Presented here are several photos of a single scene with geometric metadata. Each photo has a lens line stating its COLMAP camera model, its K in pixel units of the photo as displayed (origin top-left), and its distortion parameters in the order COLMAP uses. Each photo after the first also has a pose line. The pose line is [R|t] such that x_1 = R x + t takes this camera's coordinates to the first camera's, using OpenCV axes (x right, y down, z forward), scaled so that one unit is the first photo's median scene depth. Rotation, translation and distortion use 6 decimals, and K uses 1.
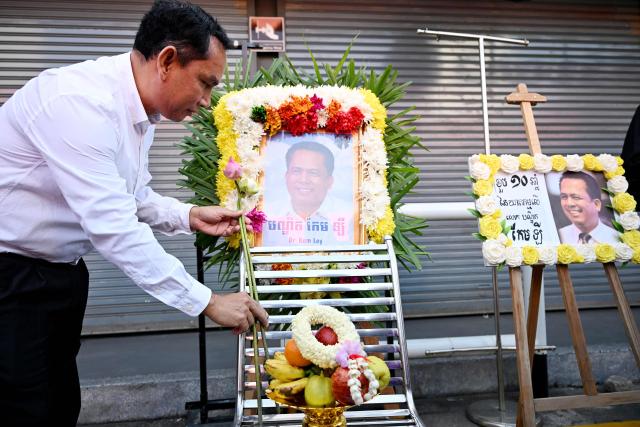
lens RADIAL K [[404.7, 0, 320.0], [0, 404.7, 213.5], [0, 0, 1]] dist [0.001254, 0.000953]
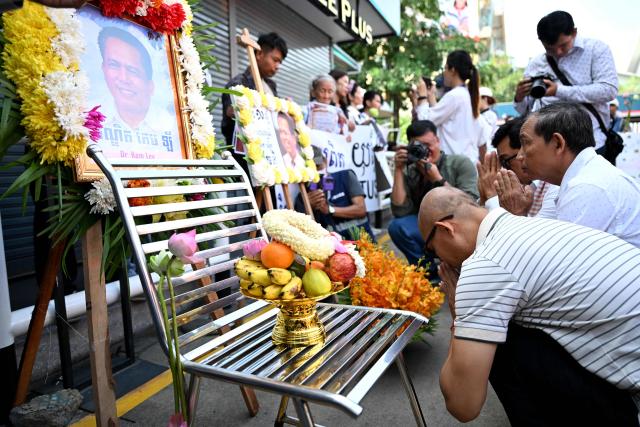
lens RADIAL K [[404.7, 0, 320.0], [0, 404.7, 213.5], [0, 0, 1]] dist [0.001254, 0.000953]
pose [[0.536624, -0.080530, 0.839970, -0.523264], [-0.040654, 0.991812, 0.121059, 0.068296], [-0.842842, -0.099112, 0.528956, 0.225051]]
